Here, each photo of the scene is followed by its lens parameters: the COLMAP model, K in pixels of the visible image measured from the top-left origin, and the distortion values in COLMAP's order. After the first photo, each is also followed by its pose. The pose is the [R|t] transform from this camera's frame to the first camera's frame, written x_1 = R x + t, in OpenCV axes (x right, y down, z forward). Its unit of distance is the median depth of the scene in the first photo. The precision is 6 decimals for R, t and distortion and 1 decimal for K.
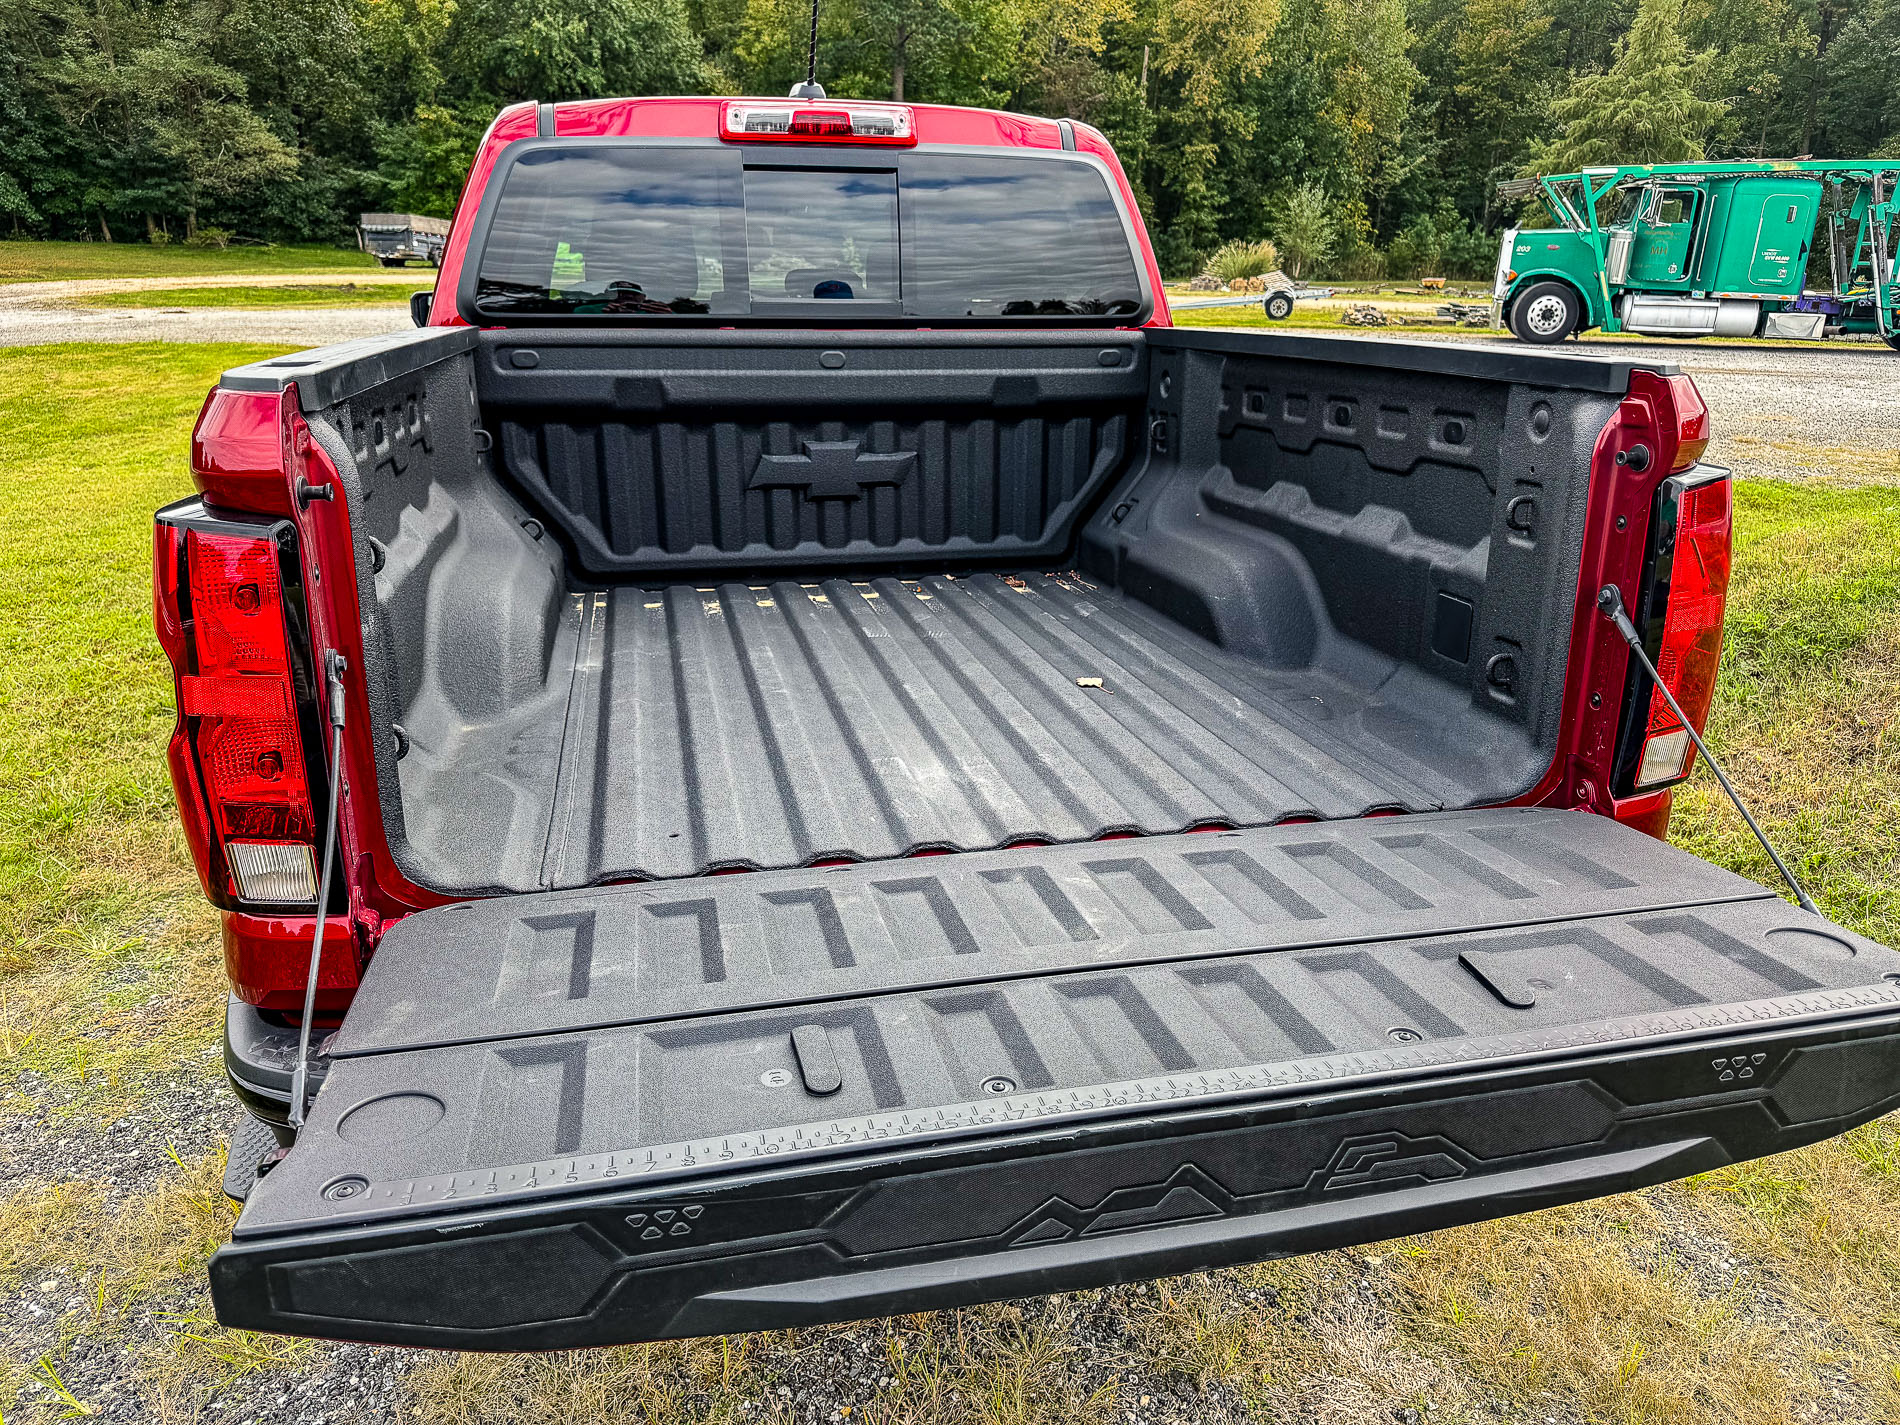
lens RADIAL K [[1365.8, 0, 948.9], [0, 1365.8, 711.5], [0, 0, 1]] dist [0.016496, -0.027455]
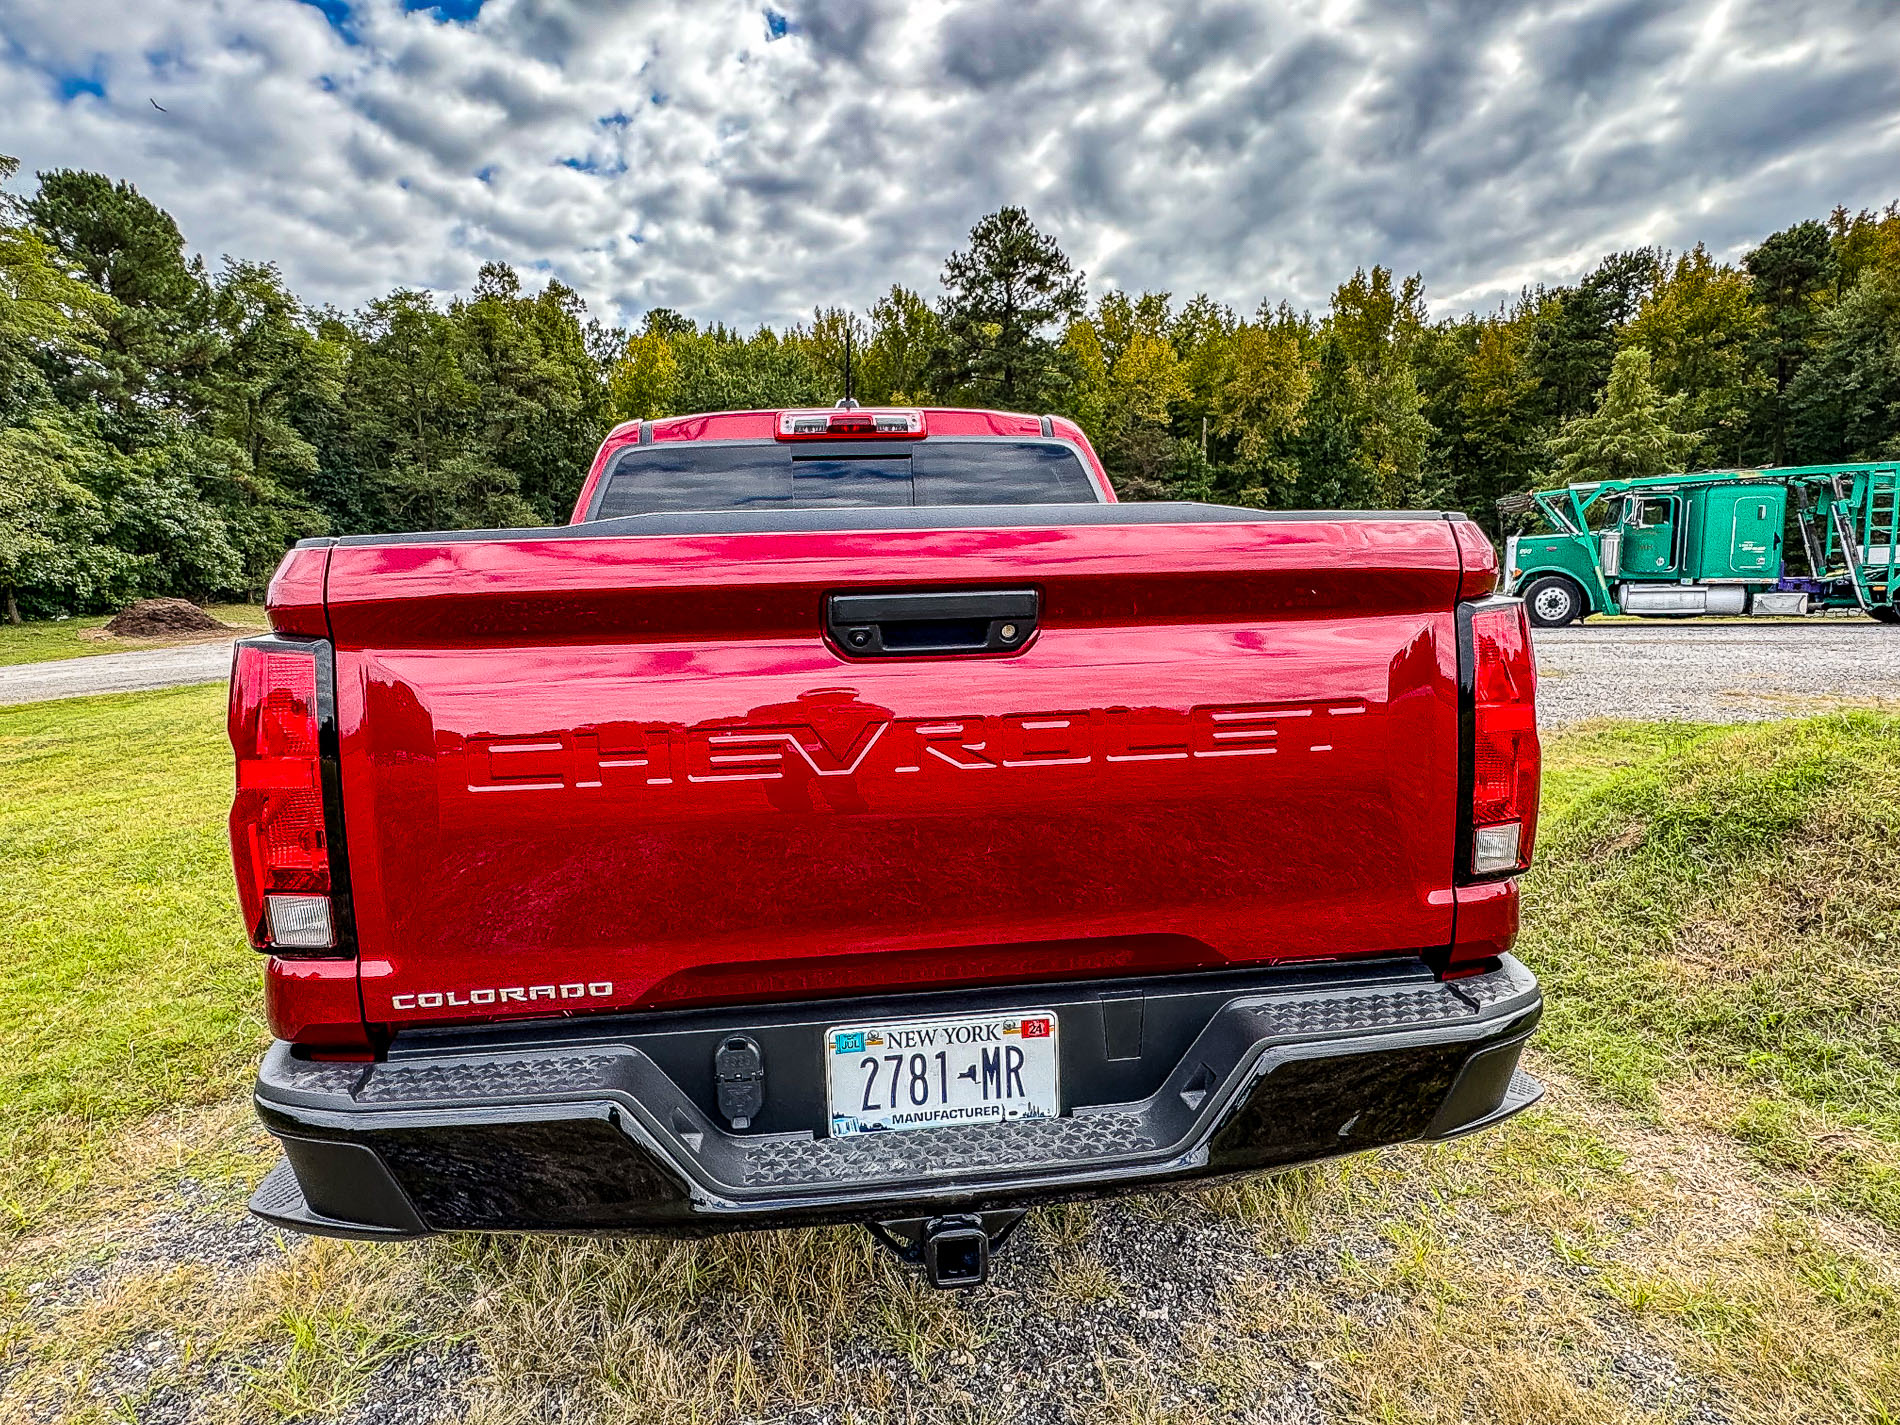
lens RADIAL K [[1154.5, 0, 933.4], [0, 1154.5, 711.5], [0, 0, 1]] dist [-0.007152, 0.004035]
pose [[0.993650, -0.026659, -0.109308, 0.099985], [0.002695, 0.976885, -0.213748, 0.075902], [0.112480, 0.212096, 0.970754, -0.002775]]
